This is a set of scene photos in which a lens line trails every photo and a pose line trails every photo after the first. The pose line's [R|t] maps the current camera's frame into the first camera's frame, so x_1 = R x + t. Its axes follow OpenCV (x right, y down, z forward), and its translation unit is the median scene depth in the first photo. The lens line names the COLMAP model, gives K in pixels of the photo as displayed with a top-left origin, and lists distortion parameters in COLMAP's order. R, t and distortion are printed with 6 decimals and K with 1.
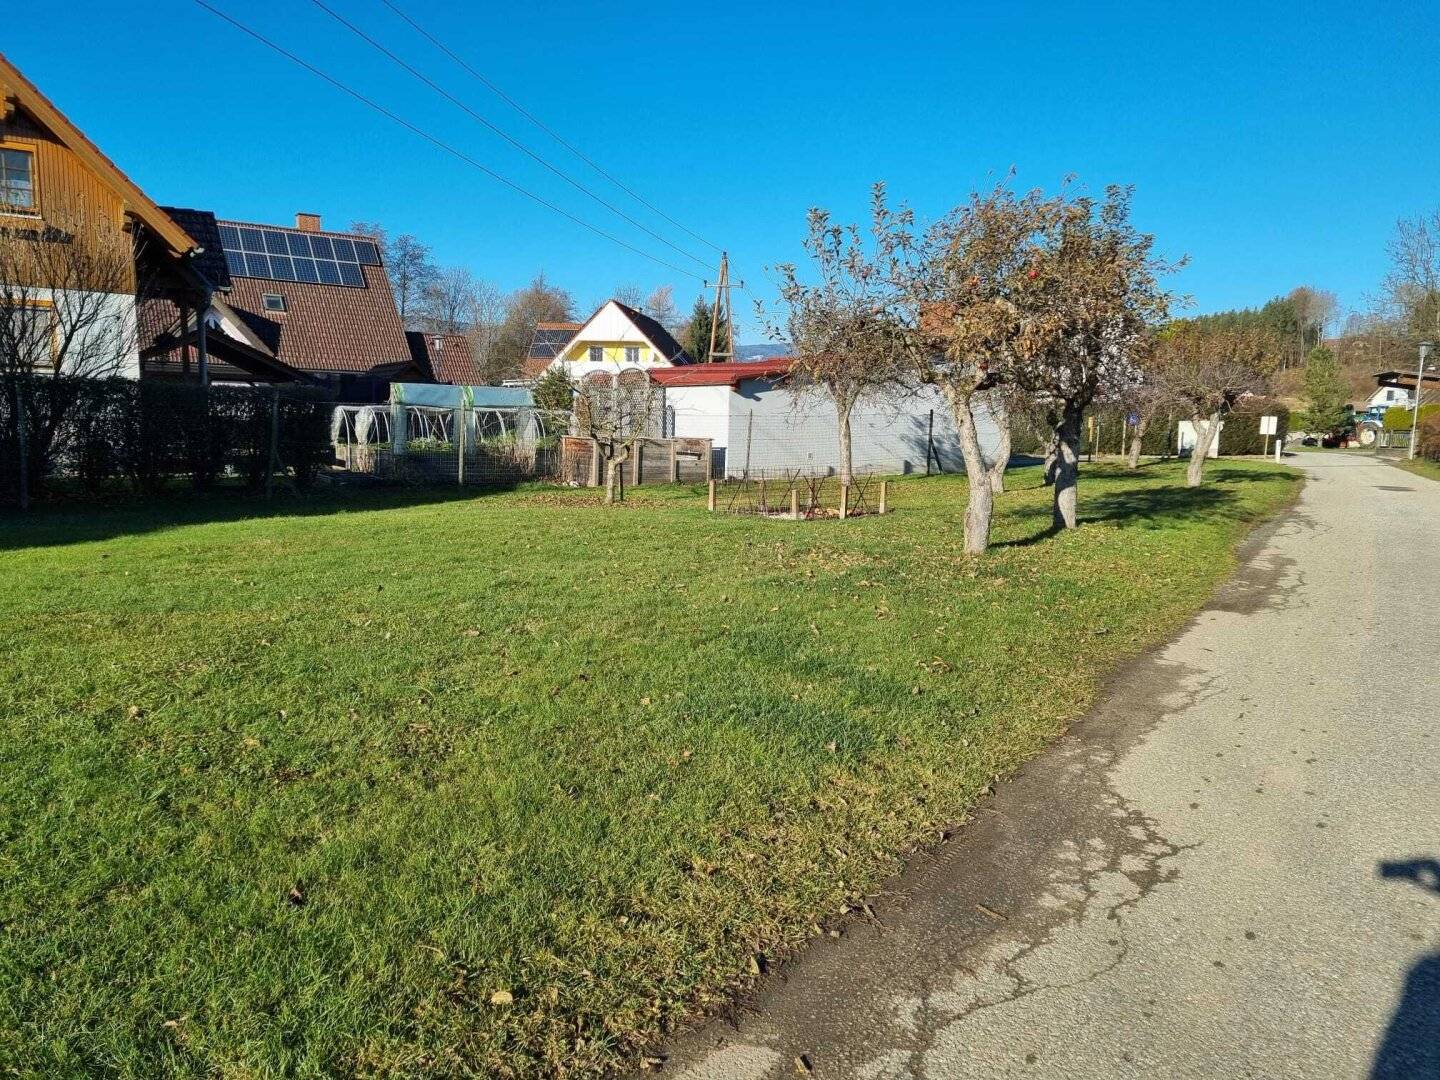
lens RADIAL K [[1080.3, 0, 720.0], [0, 1080.3, 540.0], [0, 0, 1]] dist [0.102258, -0.102424]
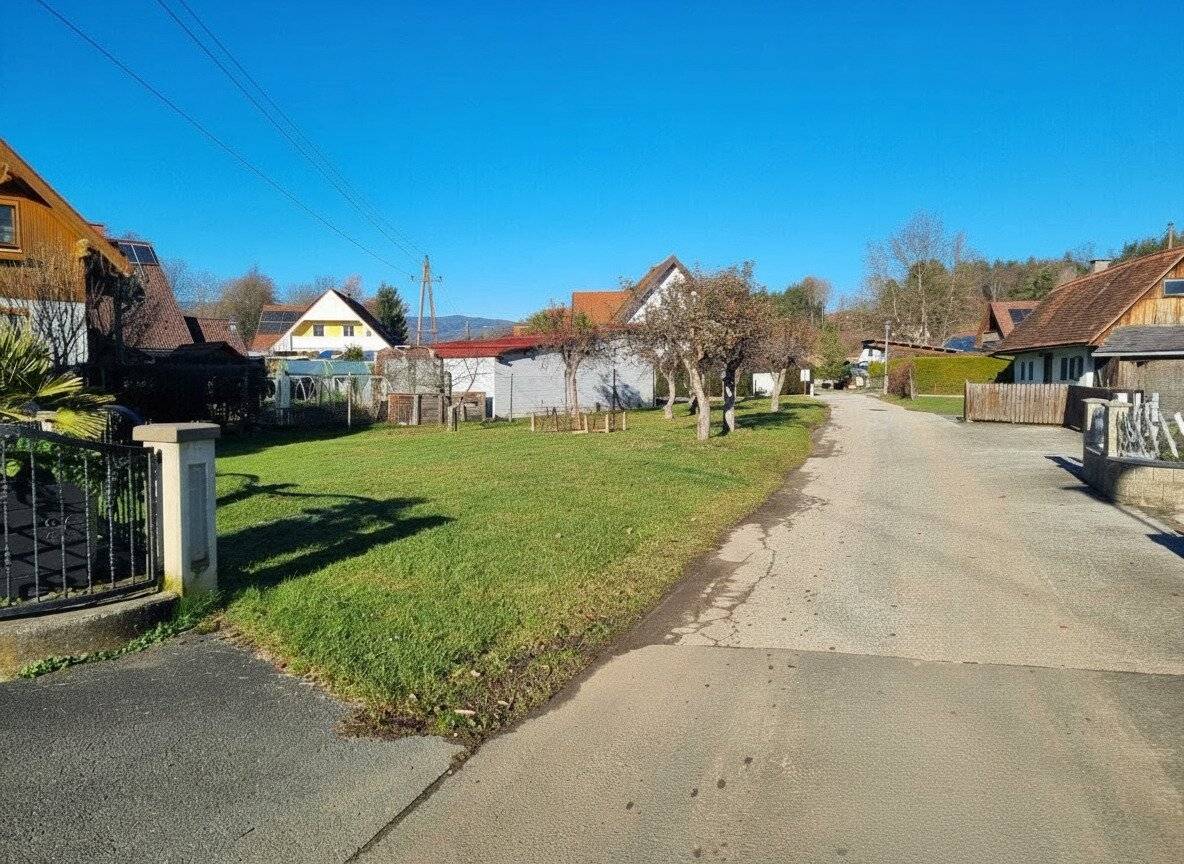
lens RADIAL K [[930.6, 0, 592.0], [0, 930.6, 432.0], [0, 0, 1]] dist [0.051851, -0.002119]
pose [[0.967871, -0.039645, 0.248302, -0.160692], [0.052359, 0.997622, -0.044811, 0.025389], [-0.245935, 0.056373, 0.967646, -0.261303]]
